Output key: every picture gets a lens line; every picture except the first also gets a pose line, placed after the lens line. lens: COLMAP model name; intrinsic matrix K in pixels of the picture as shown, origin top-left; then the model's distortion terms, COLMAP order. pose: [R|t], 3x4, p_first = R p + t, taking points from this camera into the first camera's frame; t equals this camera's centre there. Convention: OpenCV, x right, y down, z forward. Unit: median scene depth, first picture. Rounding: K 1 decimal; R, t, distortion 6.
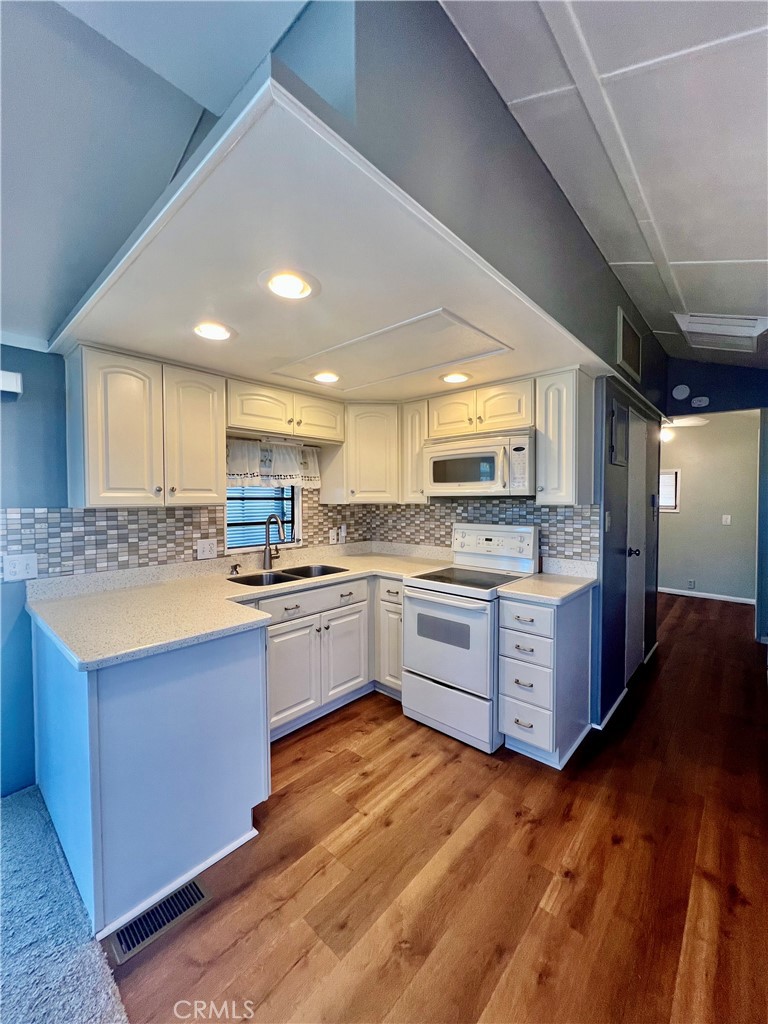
lens RADIAL K [[410.9, 0, 385.0], [0, 410.9, 509.9], [0, 0, 1]] dist [-0.002443, 0.000634]
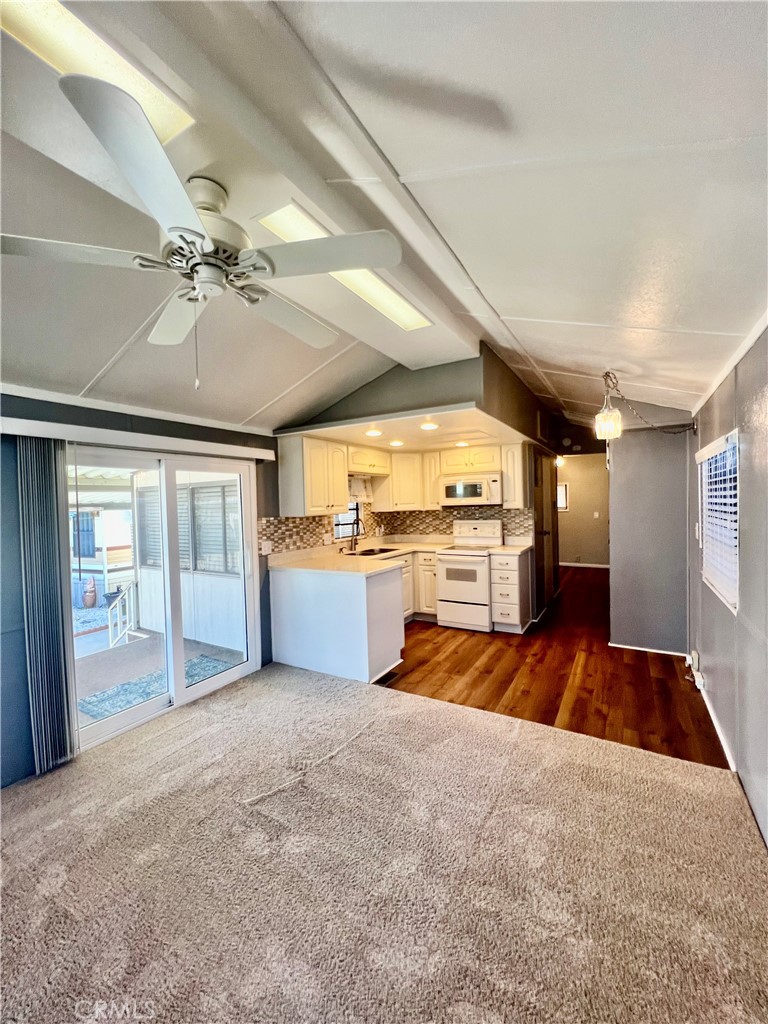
lens RADIAL K [[409.7, 0, 385.1], [0, 409.7, 510.3], [0, 0, 1]] dist [-0.000143, -0.000051]
pose [[0.979878, -0.027976, 0.197628, -0.593976], [0.031300, 0.999416, -0.013714, 0.004616], [-0.197129, 0.019624, 0.980181, -0.841623]]
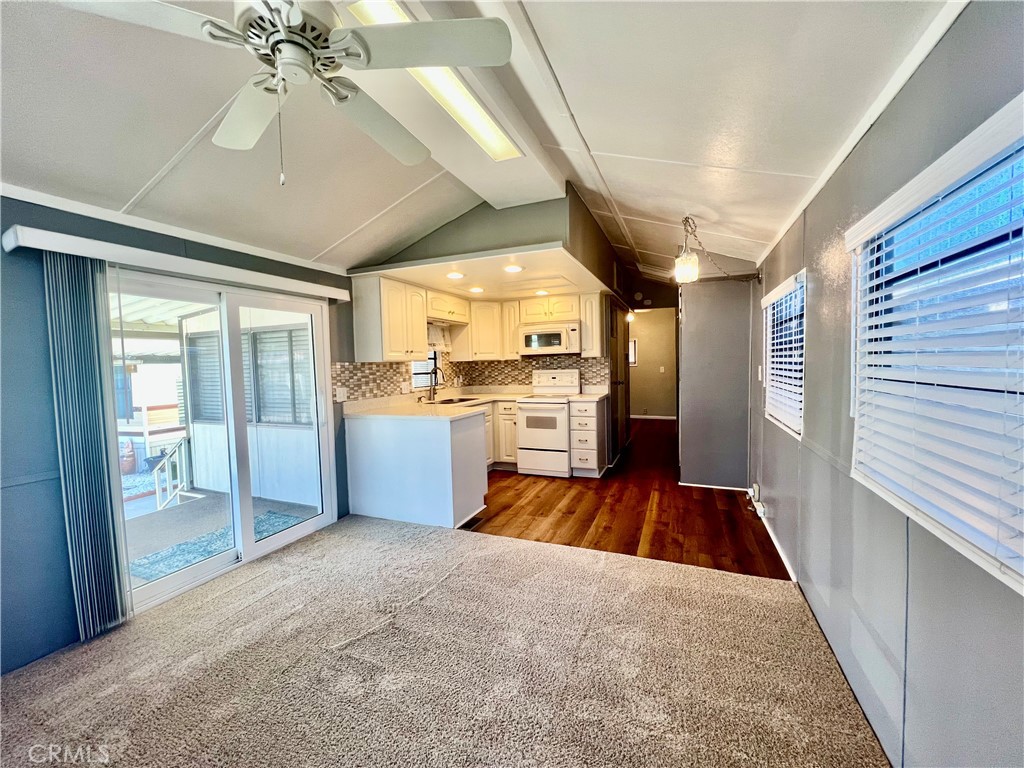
lens RADIAL K [[410.9, 0, 509.7], [0, 410.9, 383.8], [0, 0, 1]] dist [-0.002443, 0.000634]
pose [[0.944781, -0.038104, 0.325481, -0.641166], [0.033545, 0.999245, 0.019611, 0.066821], [-0.325982, -0.007609, 0.945345, -0.810637]]
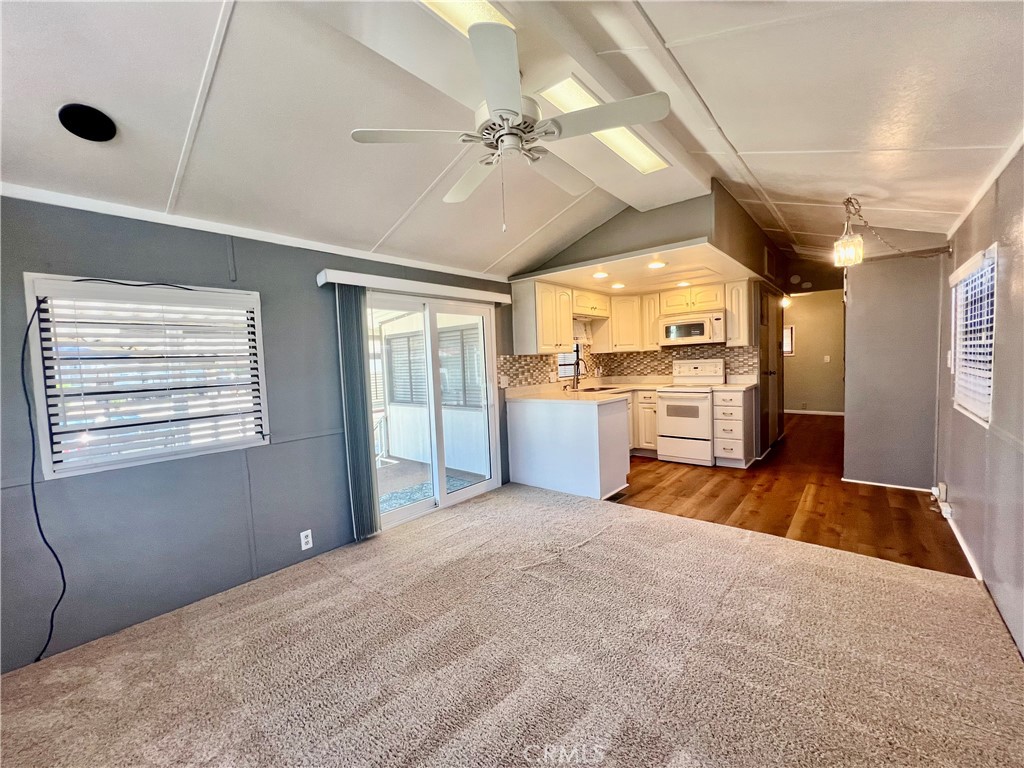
lens RADIAL K [[410.9, 0, 509.7], [0, 410.9, 383.8], [0, 0, 1]] dist [-0.002443, 0.000634]
pose [[0.999019, -0.039283, 0.020461, -0.749015], [0.038818, 0.998990, 0.022649, 0.083201], [-0.021330, -0.021833, 0.999534, -0.997034]]
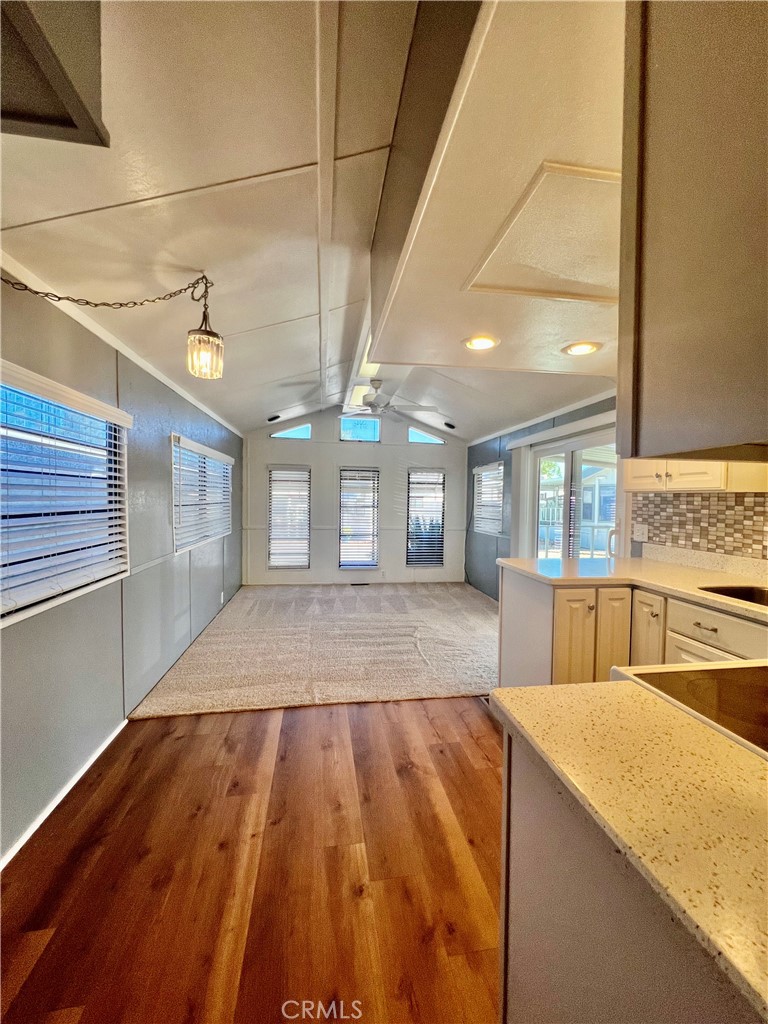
lens RADIAL K [[410.9, 0, 385.0], [0, 410.9, 509.9], [0, 0, 1]] dist [-0.002443, 0.000634]
pose [[-0.630353, 0.018324, -0.776092, 0.702210], [-0.032791, 0.998201, 0.050201, 0.010175], [0.775616, 0.057094, -0.628618, 1.003278]]
